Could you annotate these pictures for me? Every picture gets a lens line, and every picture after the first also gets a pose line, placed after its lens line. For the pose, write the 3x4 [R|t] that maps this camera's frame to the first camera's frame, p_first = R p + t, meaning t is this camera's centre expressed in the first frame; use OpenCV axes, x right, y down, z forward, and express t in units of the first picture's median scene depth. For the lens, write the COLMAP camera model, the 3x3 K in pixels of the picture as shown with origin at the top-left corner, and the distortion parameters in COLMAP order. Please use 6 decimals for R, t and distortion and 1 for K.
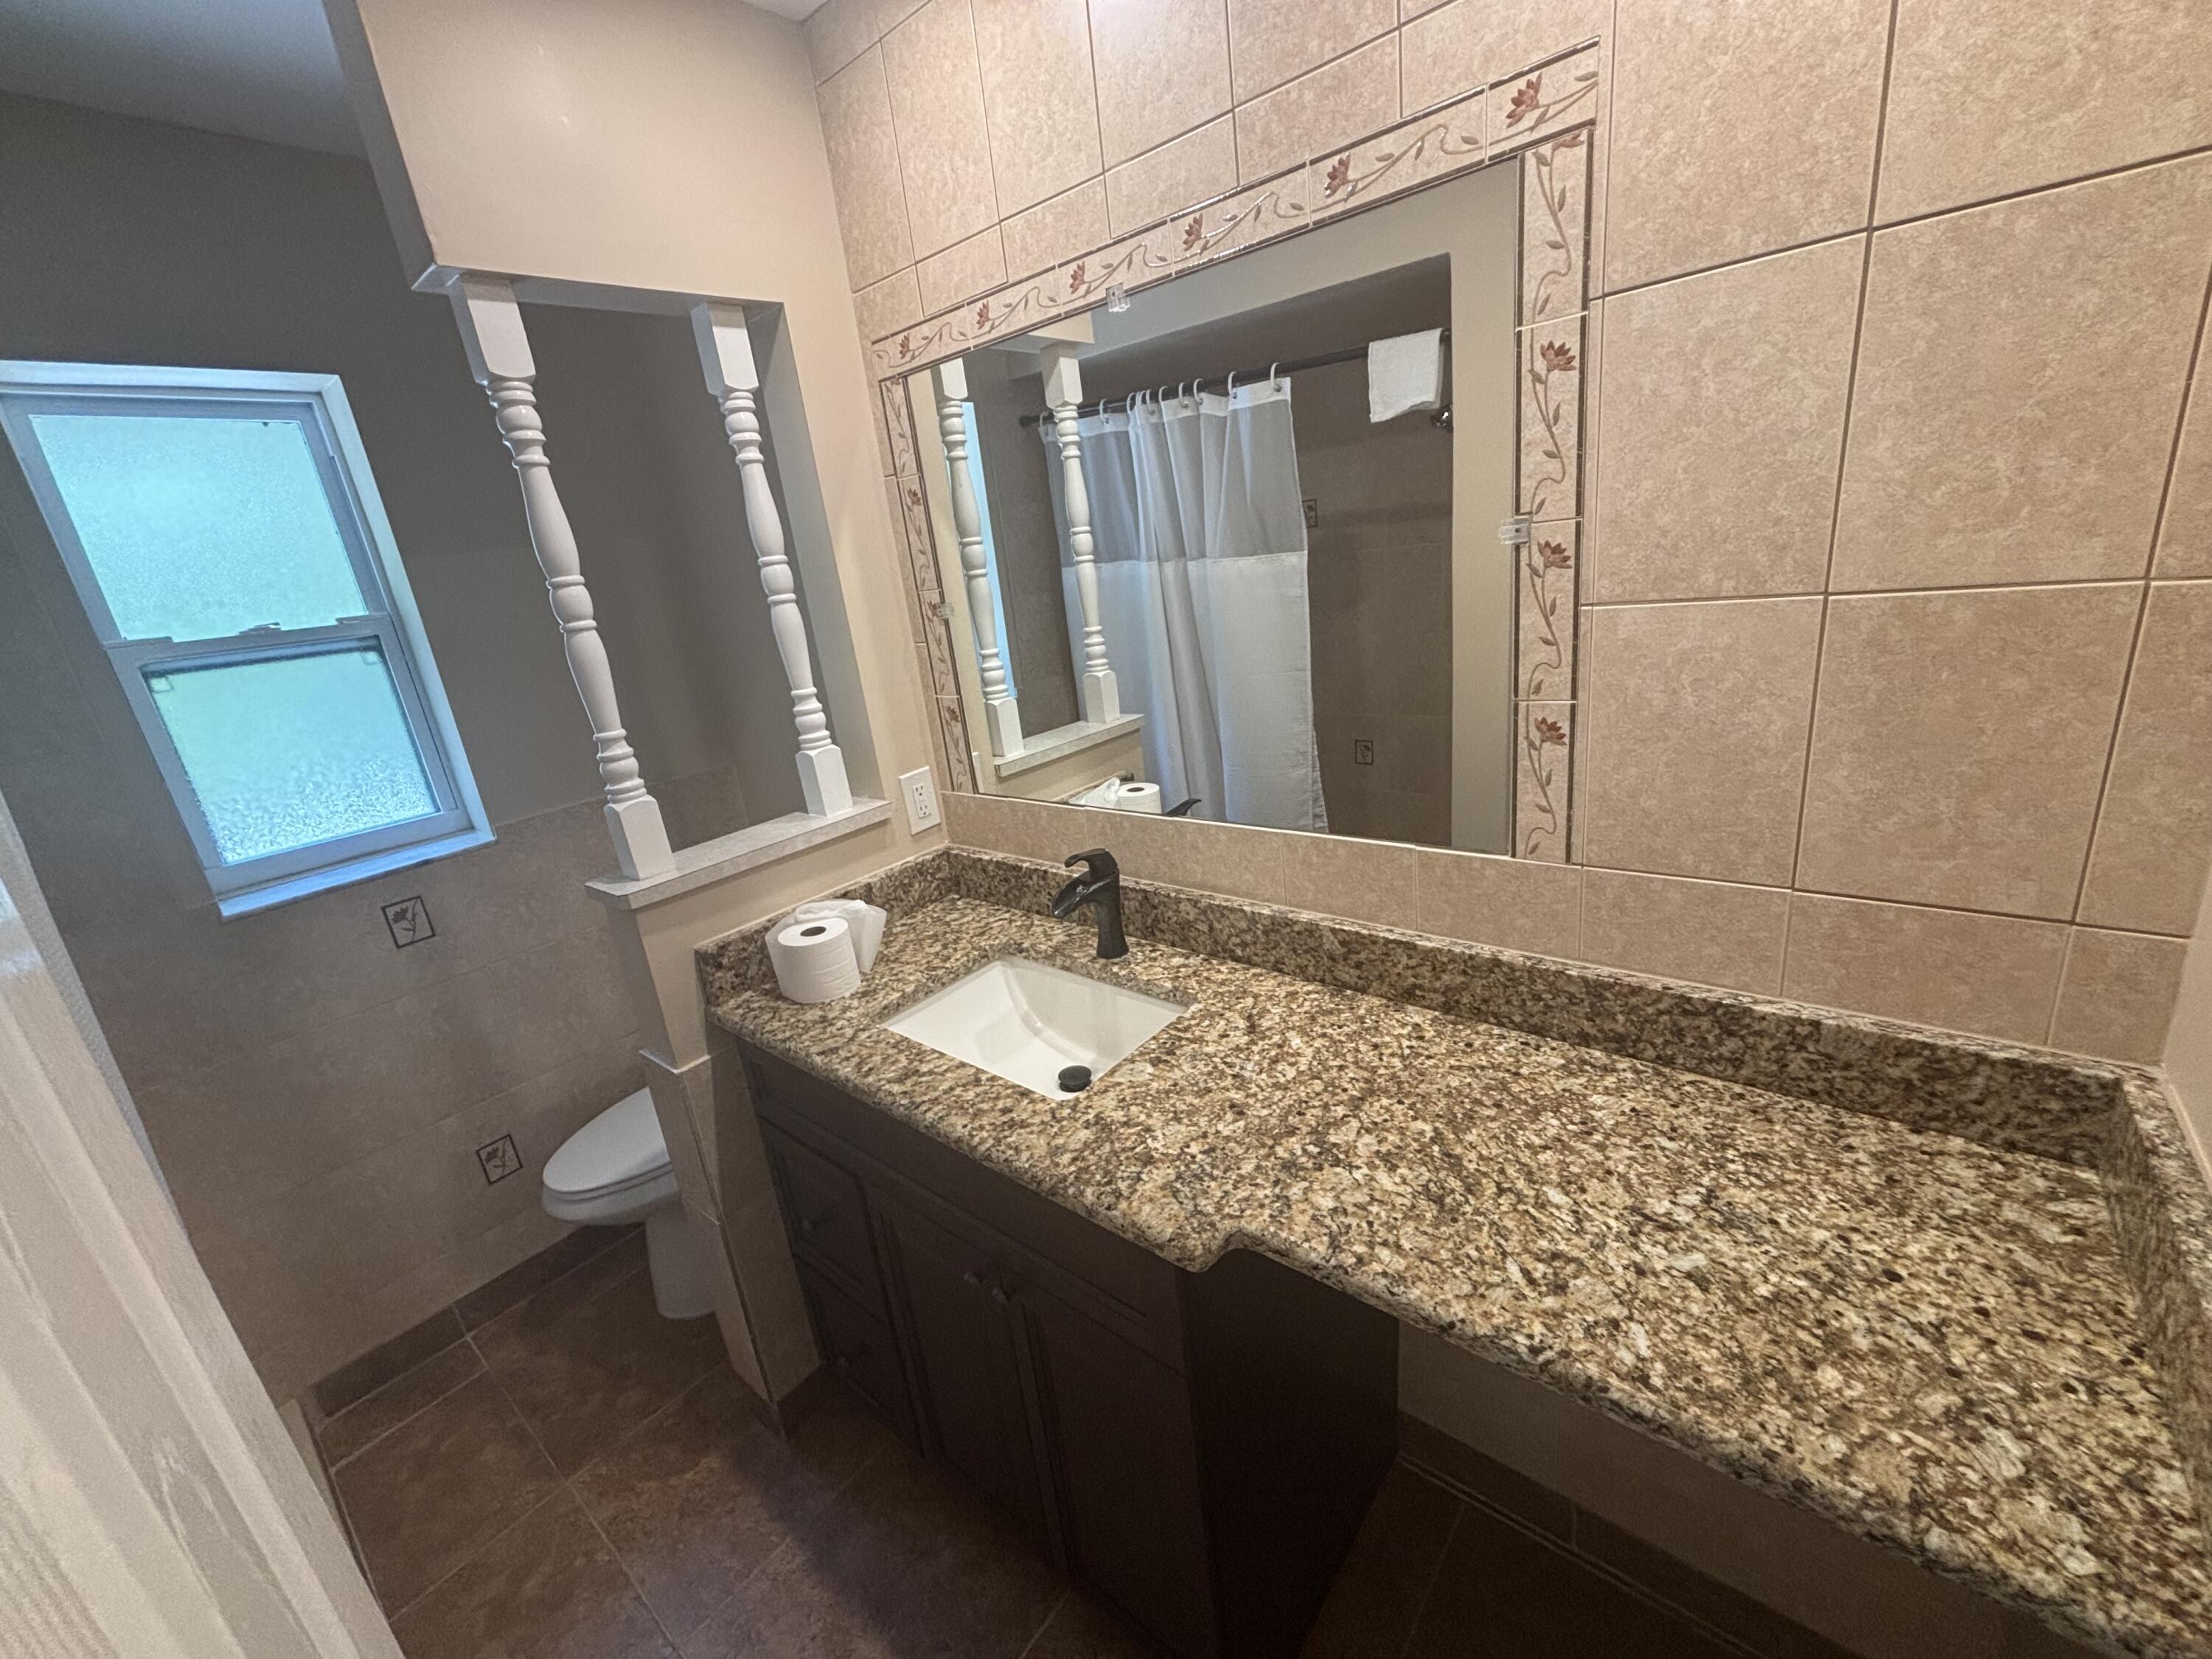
lens RADIAL K [[894.8, 0, 1106.0], [0, 894.8, 829.5], [0, 0, 1]] dist [0.010761, -0.000403]
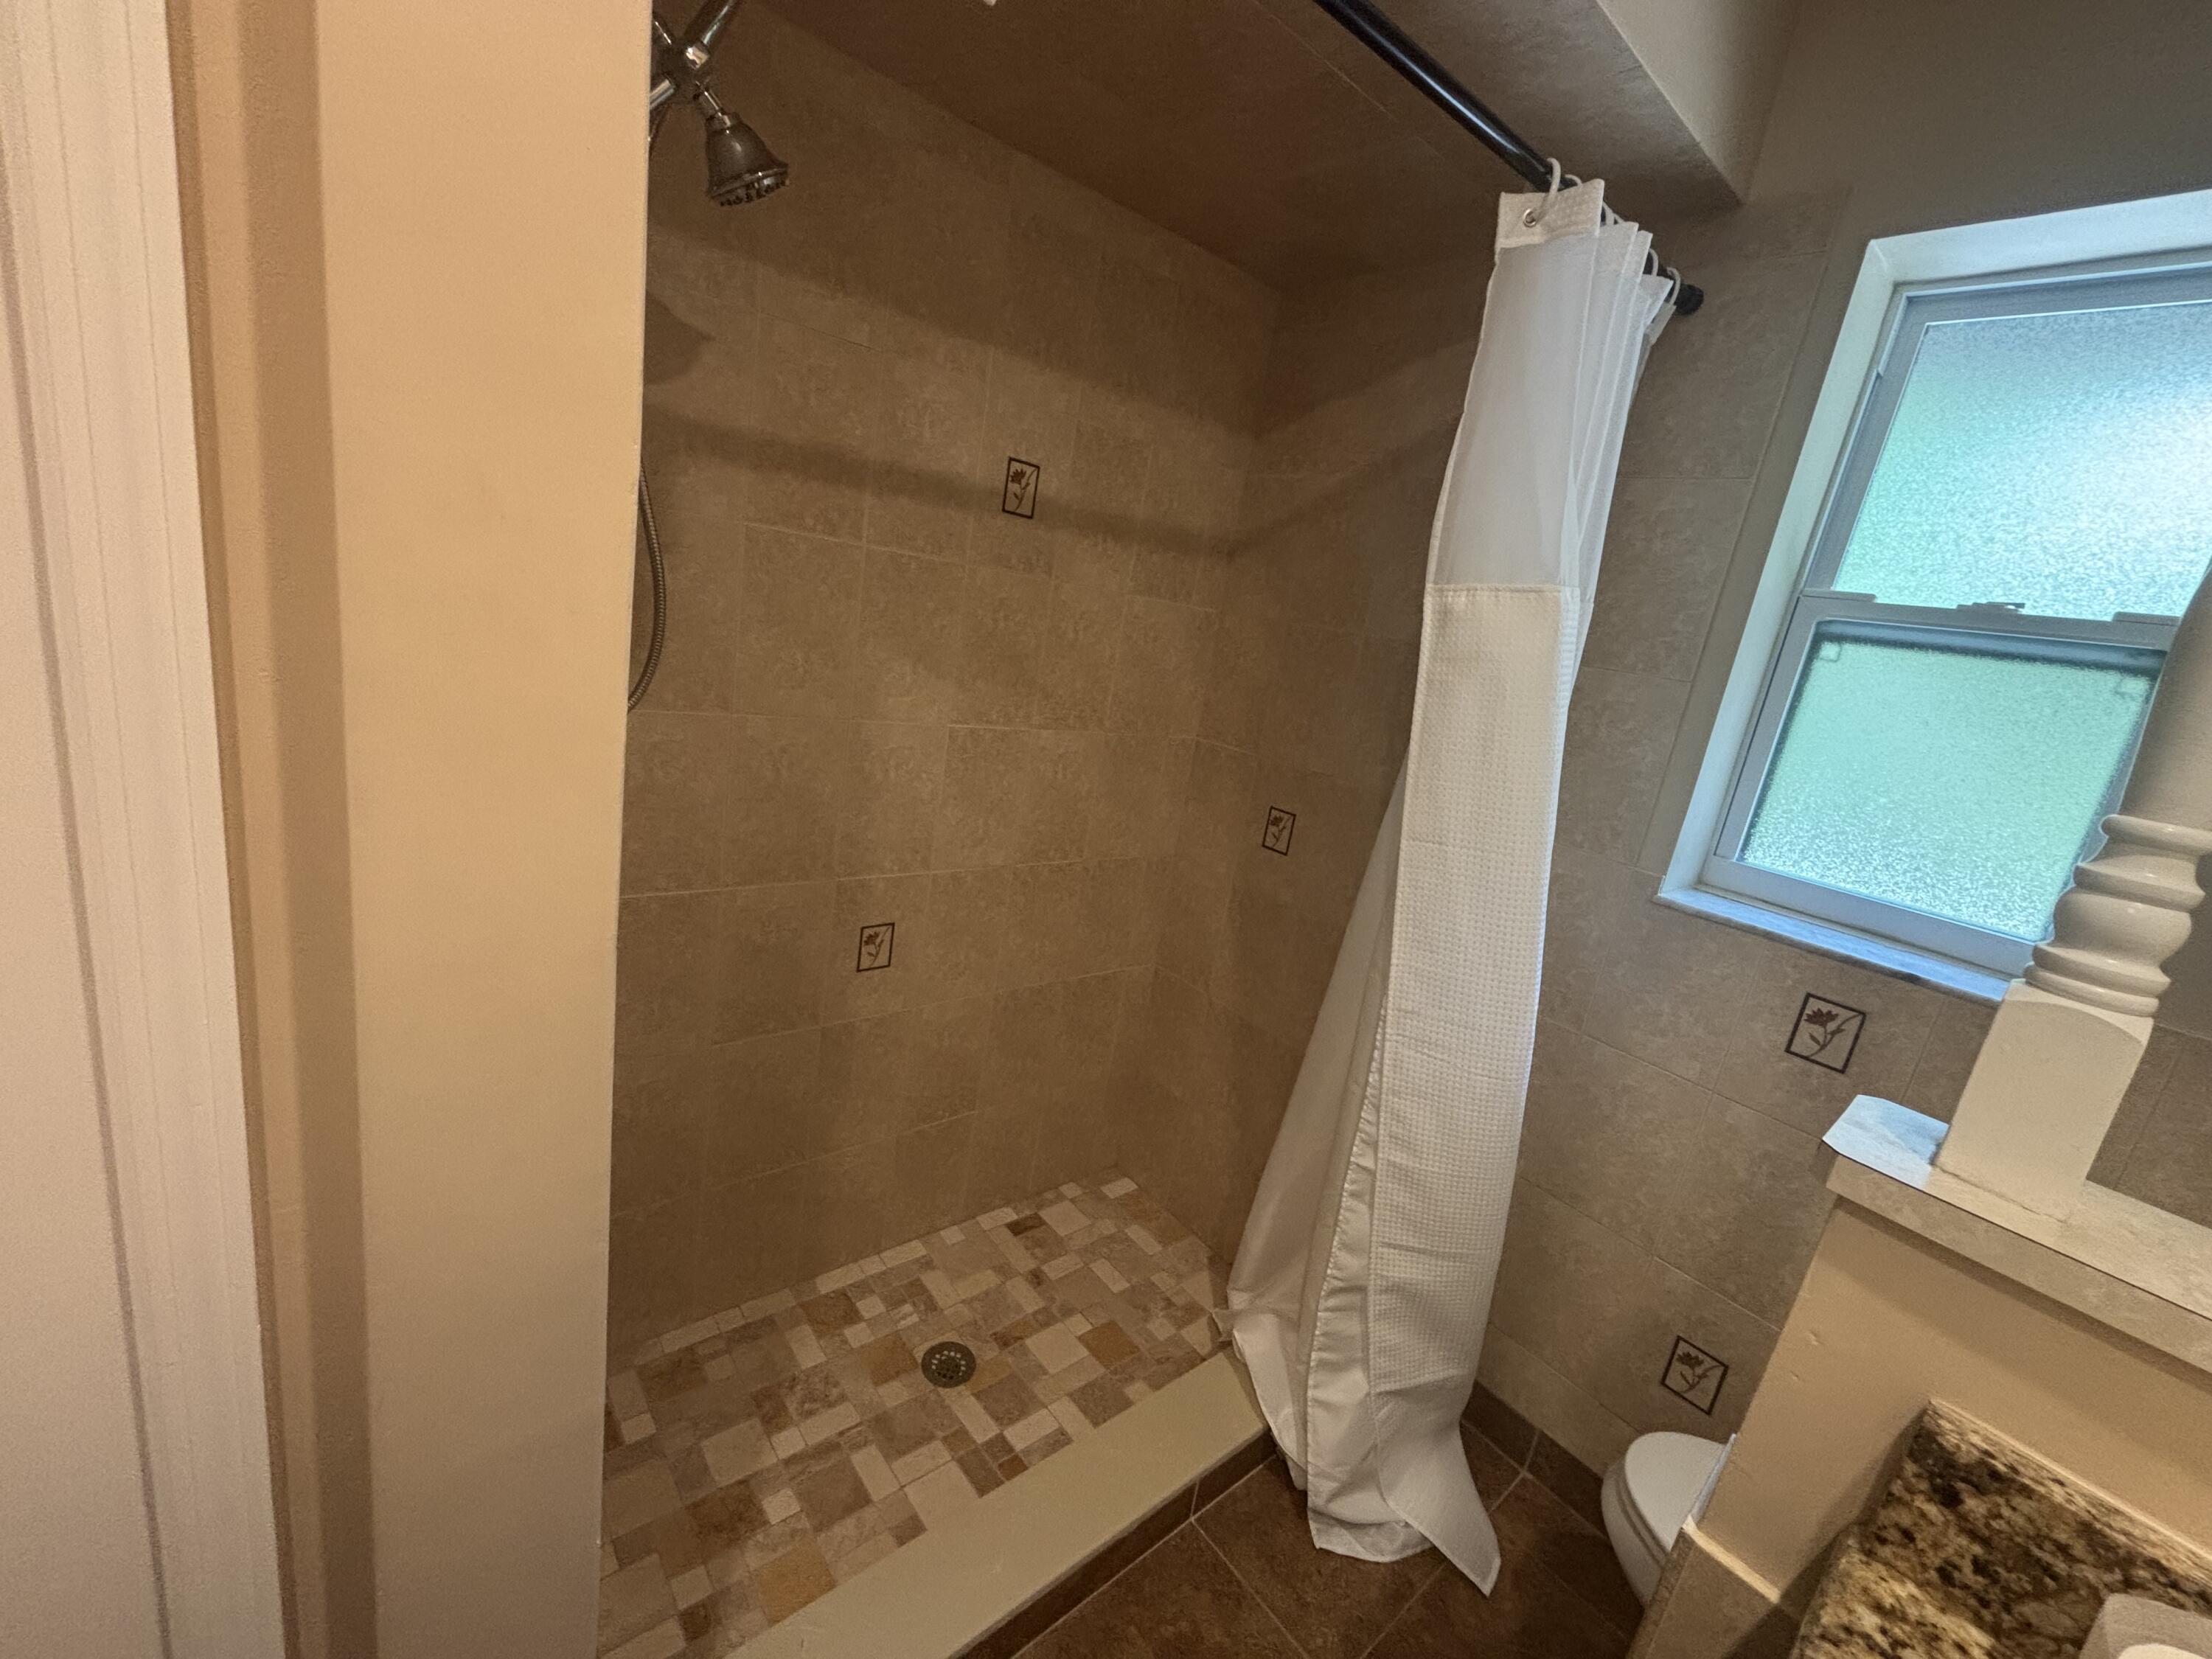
lens RADIAL K [[894.8, 0, 1106.0], [0, 894.8, 829.5], [0, 0, 1]] dist [0.010761, -0.000403]
pose [[-0.179951, 0.323795, -0.928857, -0.102888], [-0.427605, 0.824638, 0.370306, -0.046661], [0.885873, 0.463821, -0.009938, 0.490089]]
